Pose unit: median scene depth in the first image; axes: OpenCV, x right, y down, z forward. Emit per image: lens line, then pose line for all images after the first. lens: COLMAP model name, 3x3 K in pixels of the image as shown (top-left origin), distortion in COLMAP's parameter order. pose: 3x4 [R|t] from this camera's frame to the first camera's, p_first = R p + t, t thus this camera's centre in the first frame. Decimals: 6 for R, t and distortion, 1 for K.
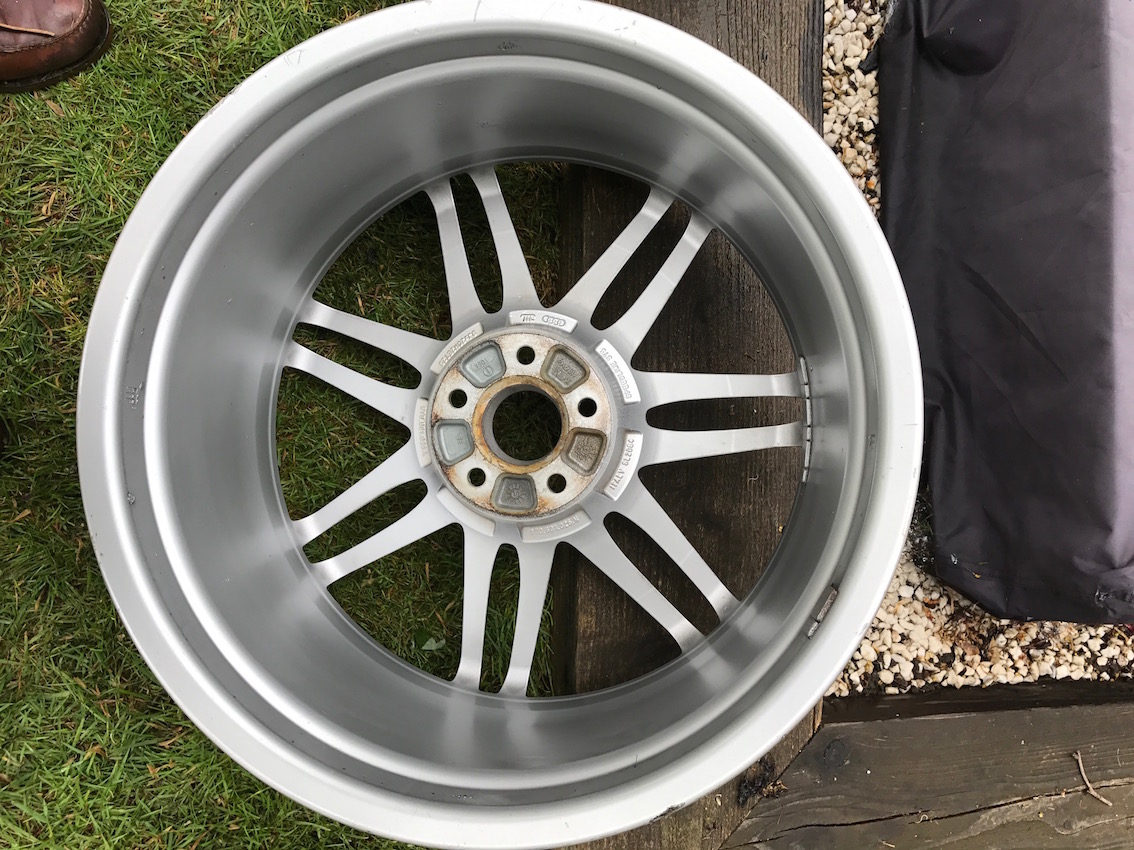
lens RADIAL K [[935.7, 0, 591.0], [0, 935.7, 433.7], [0, 0, 1]] dist [0.002713, 0.002386]
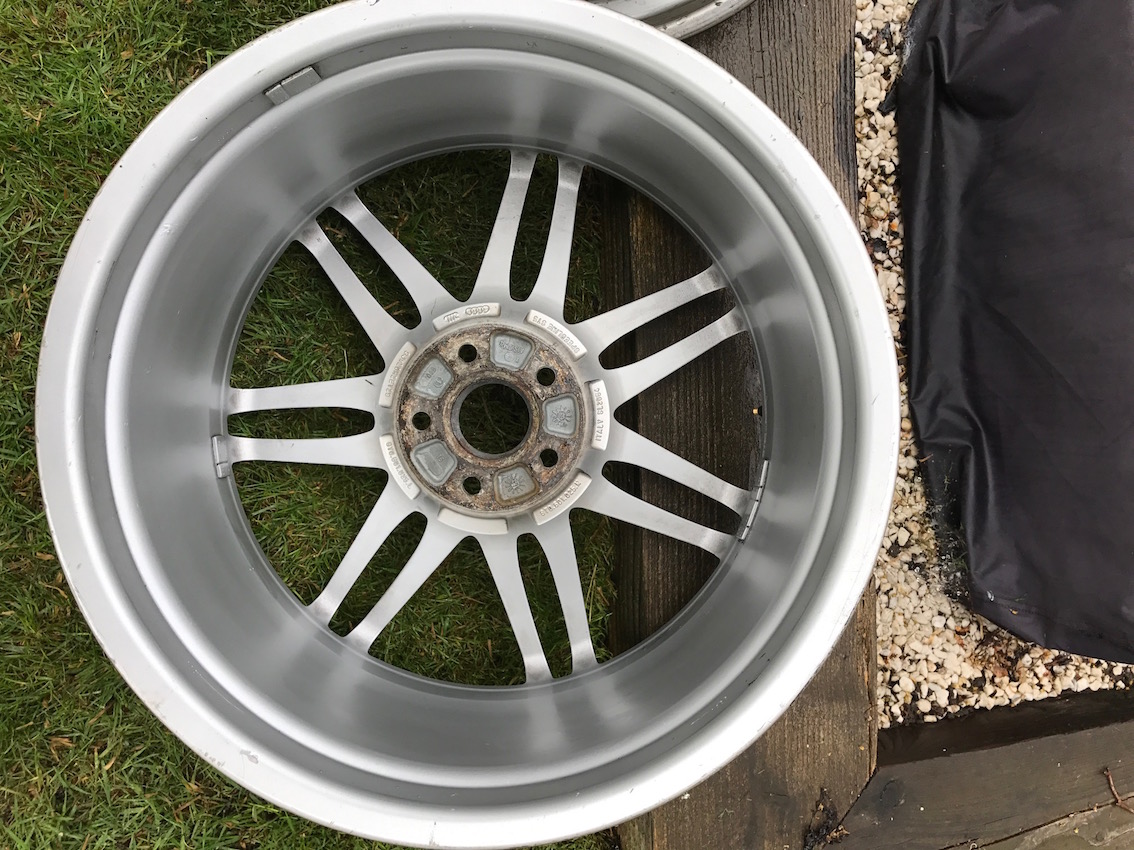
lens RADIAL K [[932.4, 0, 585.8], [0, 932.4, 425.3], [0, 0, 1]] dist [0.002906, 0.007130]
pose [[0.997144, -0.048397, 0.057980, -0.105463], [0.045737, 0.997877, 0.046357, -0.118082], [-0.060100, -0.043573, 0.997241, 0.005417]]
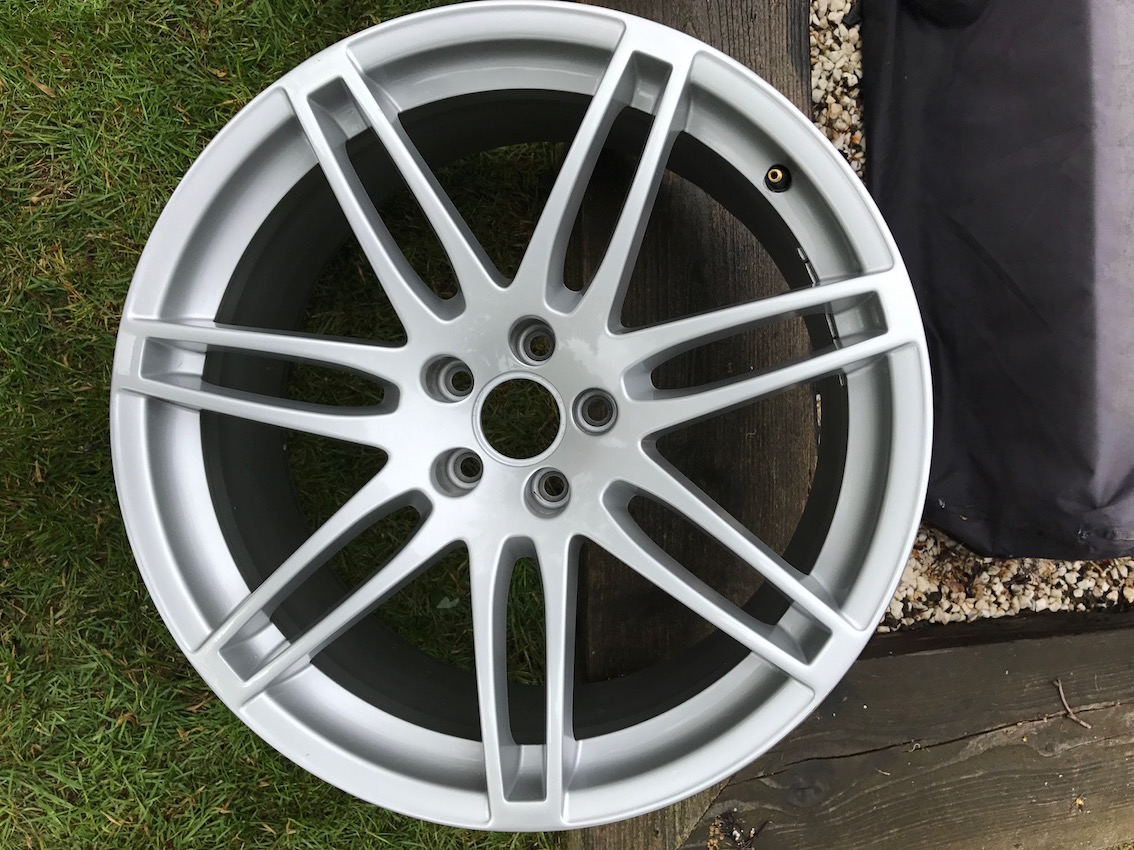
lens RADIAL K [[935.7, 0, 591.0], [0, 935.7, 433.7], [0, 0, 1]] dist [0.002713, 0.002386]
pose [[0.998949, -0.032558, 0.032259, -0.033146], [0.030704, 0.997938, 0.056362, -0.013656], [-0.034027, -0.055312, 0.997889, -0.024329]]
